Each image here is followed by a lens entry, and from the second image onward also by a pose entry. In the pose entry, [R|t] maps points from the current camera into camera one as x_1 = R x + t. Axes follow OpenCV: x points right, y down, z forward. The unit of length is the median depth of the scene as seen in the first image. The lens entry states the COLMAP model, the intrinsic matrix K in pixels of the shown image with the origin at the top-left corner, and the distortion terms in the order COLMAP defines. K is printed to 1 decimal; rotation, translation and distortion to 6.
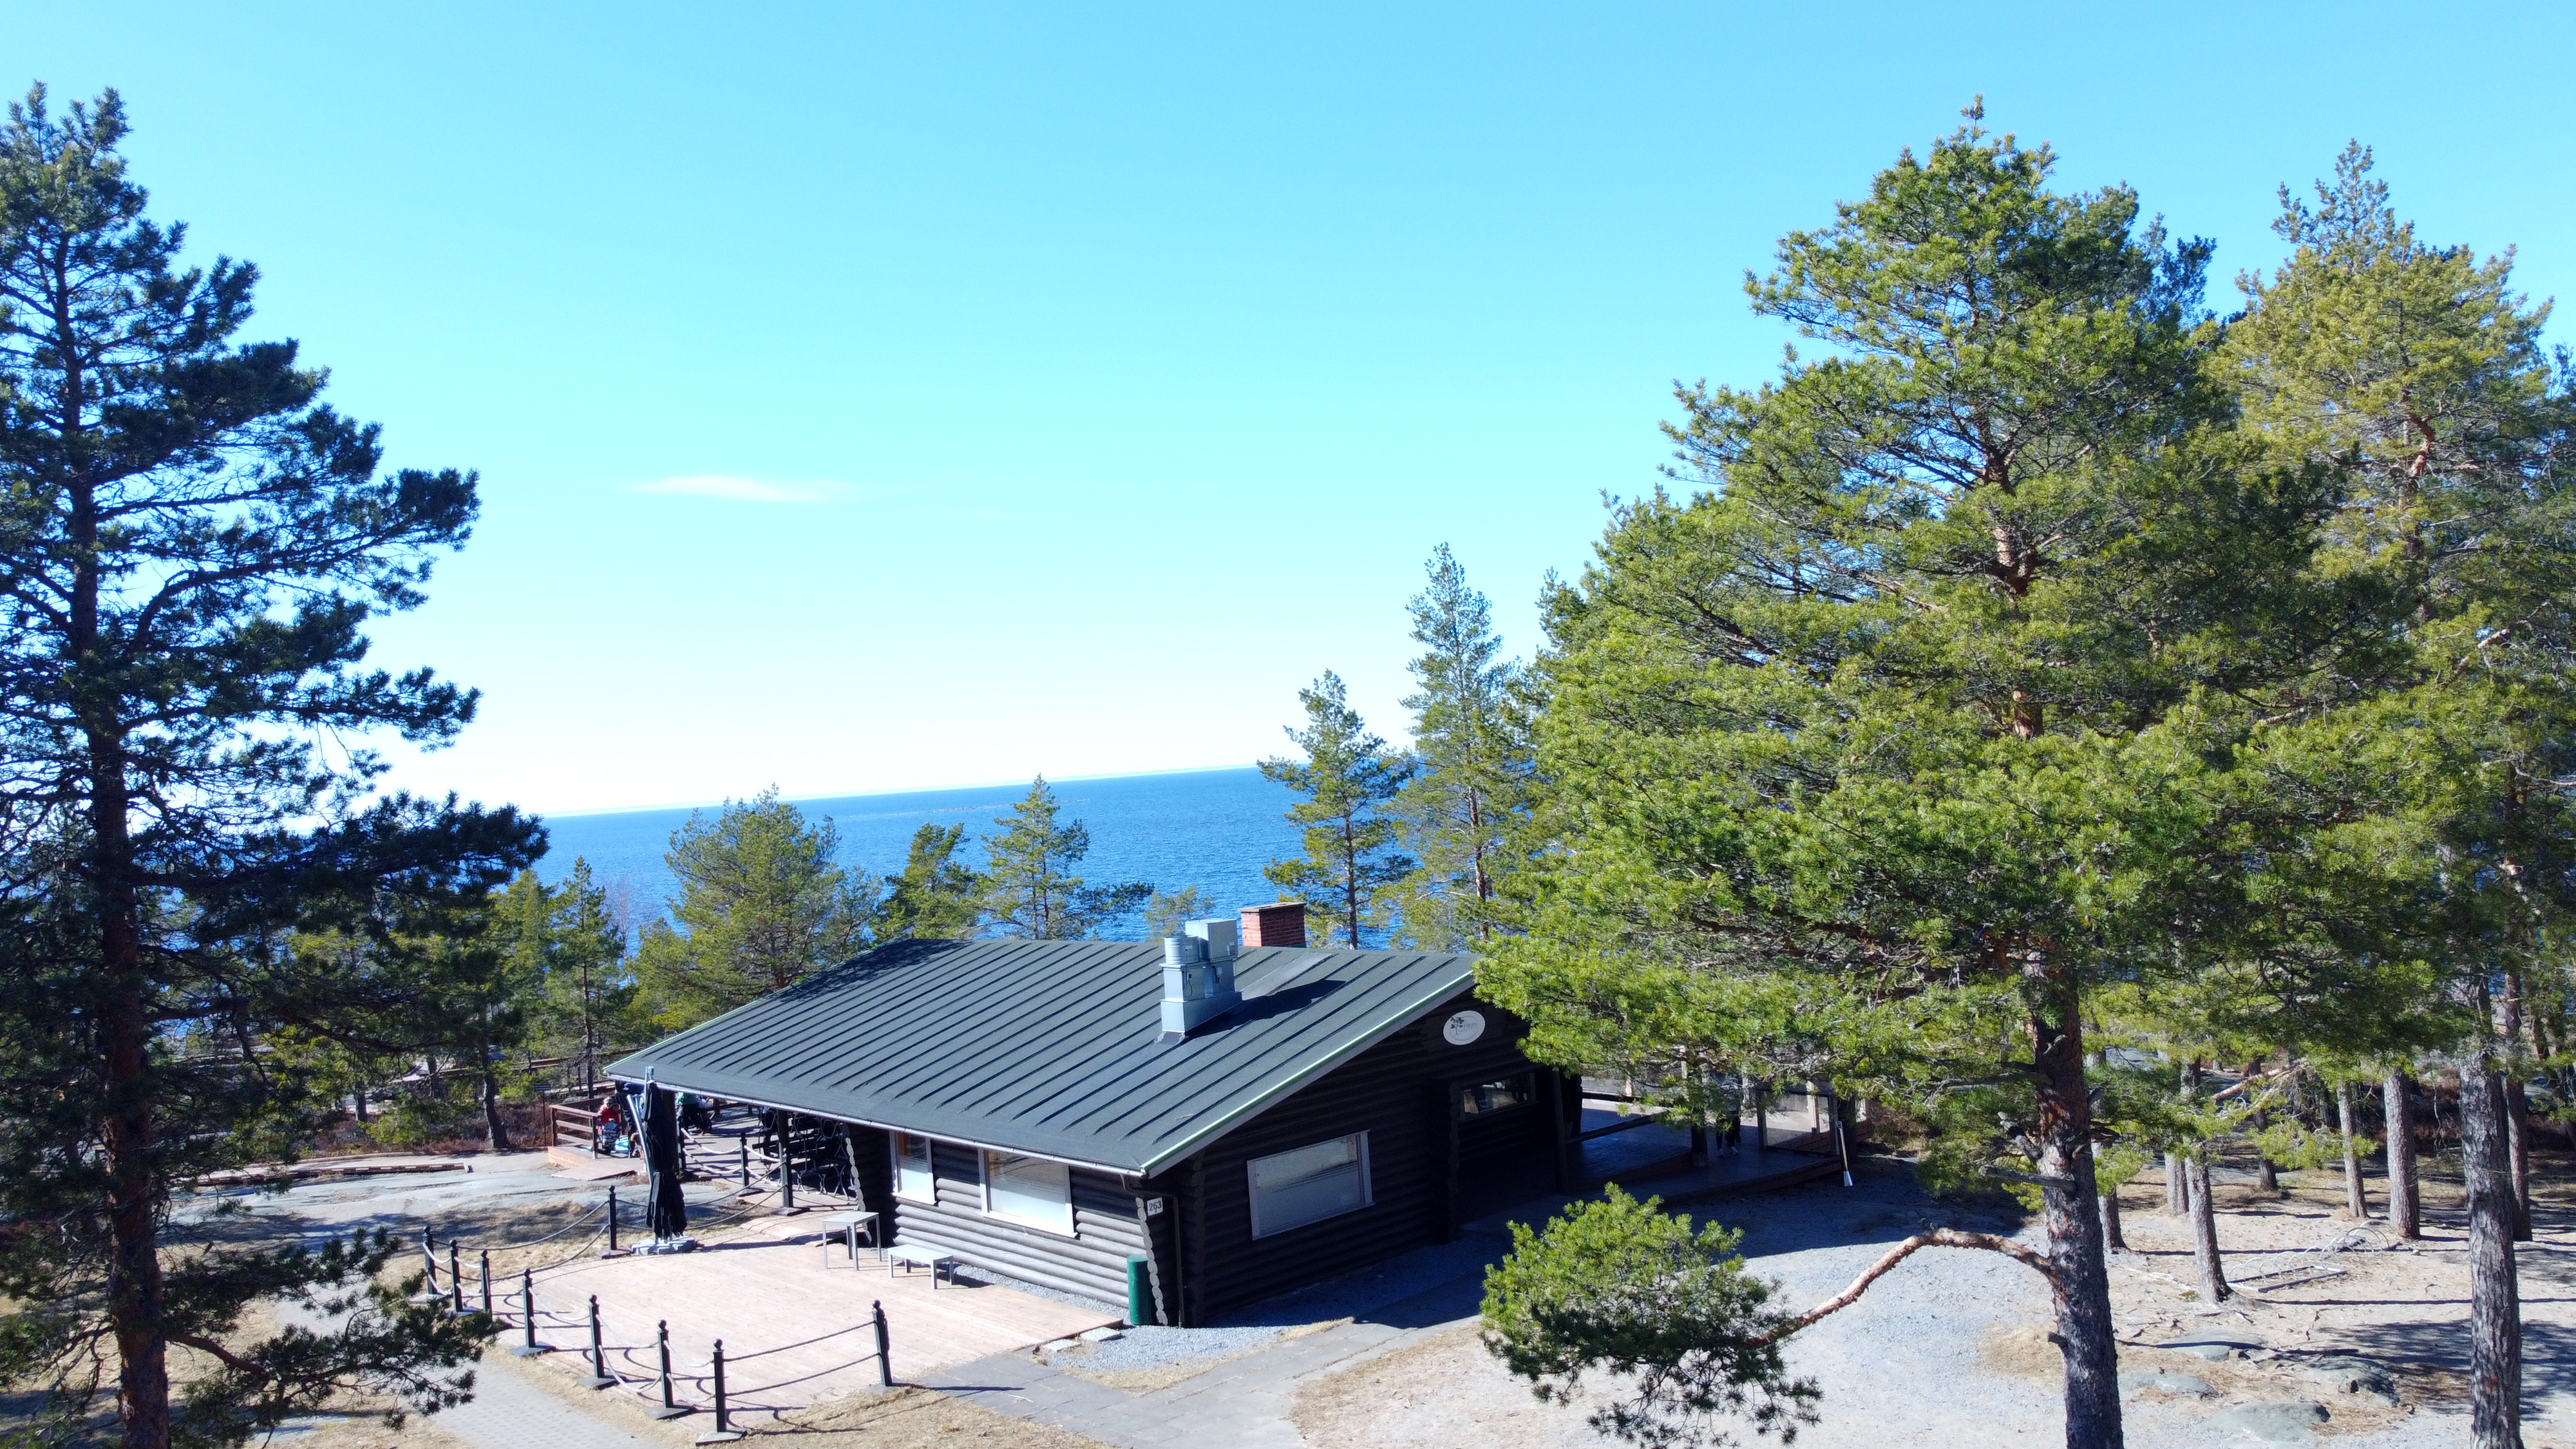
lens RADIAL K [[1955.2, 0, 1277.5], [0, 1955.2, 720.0], [0, 0, 1]] dist [-0.007395, 0.003264]
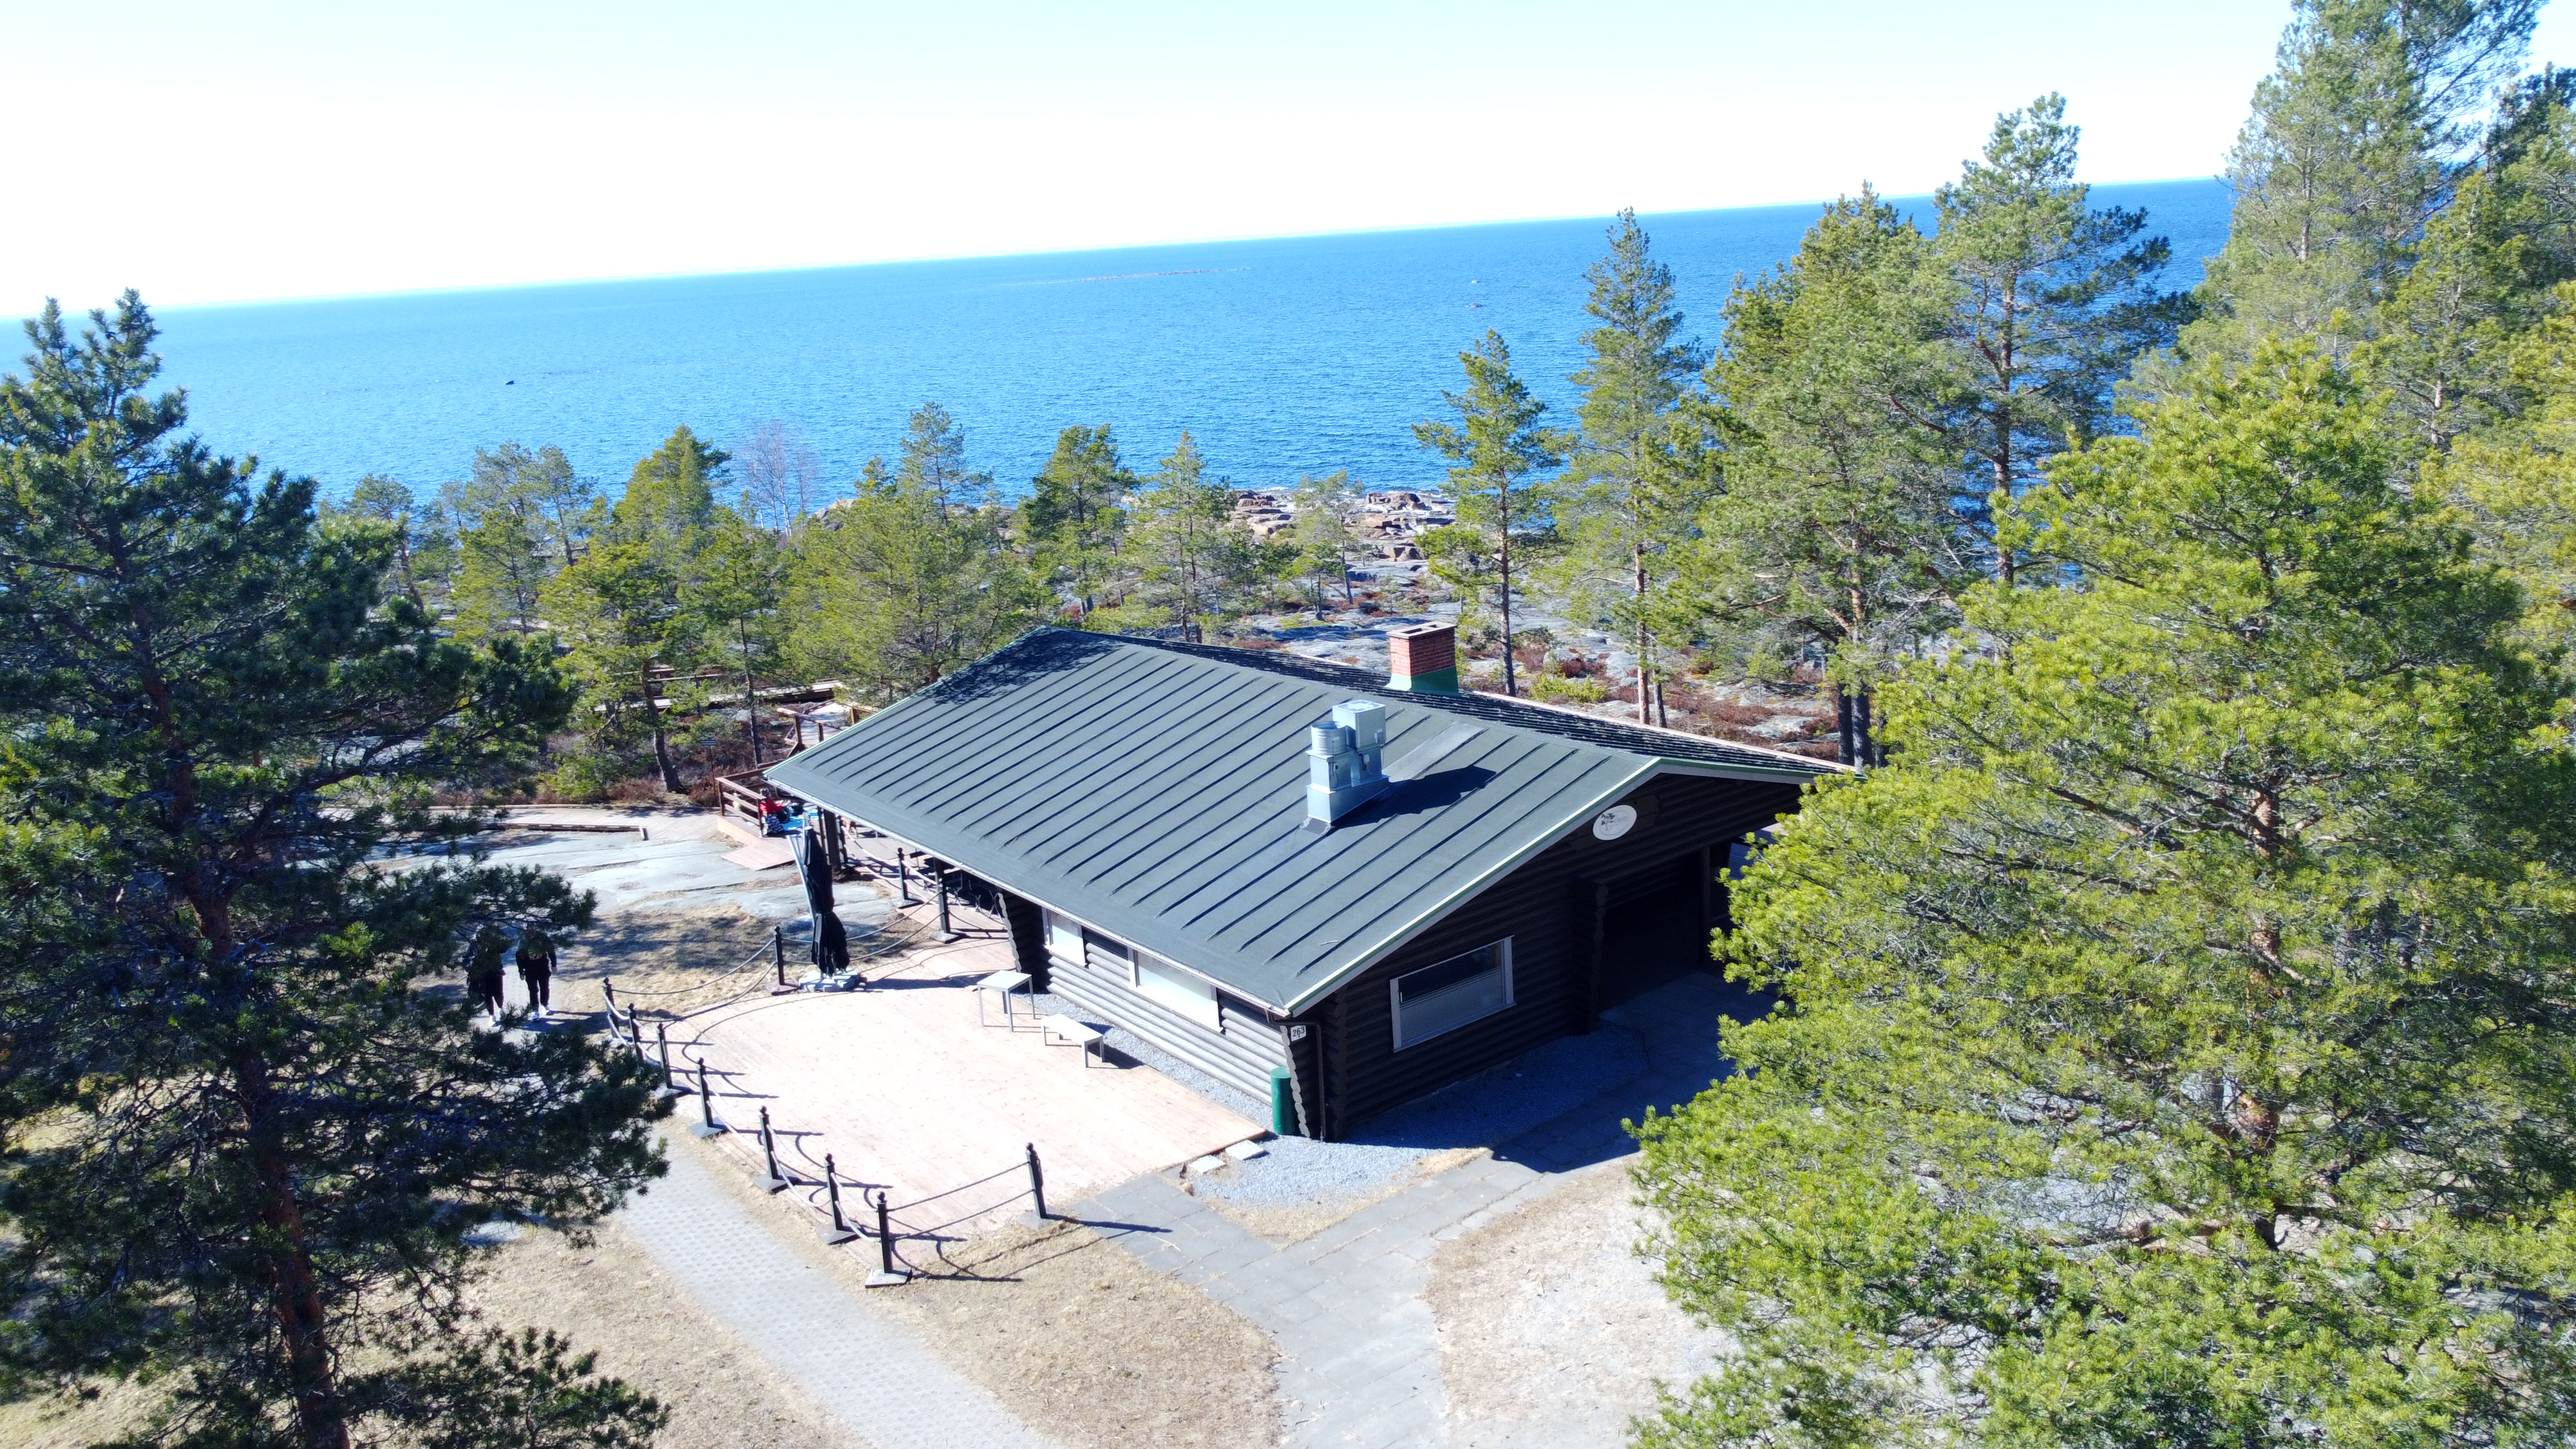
lens RADIAL K [[1955.2, 0, 1277.5], [0, 1955.2, 720.0], [0, 0, 1]] dist [-0.007395, 0.003264]
pose [[0.997009, 0.025161, -0.073080, -0.003353], [-0.005026, 0.964633, 0.263550, -0.174603], [0.077127, -0.262394, 0.961874, 0.062661]]
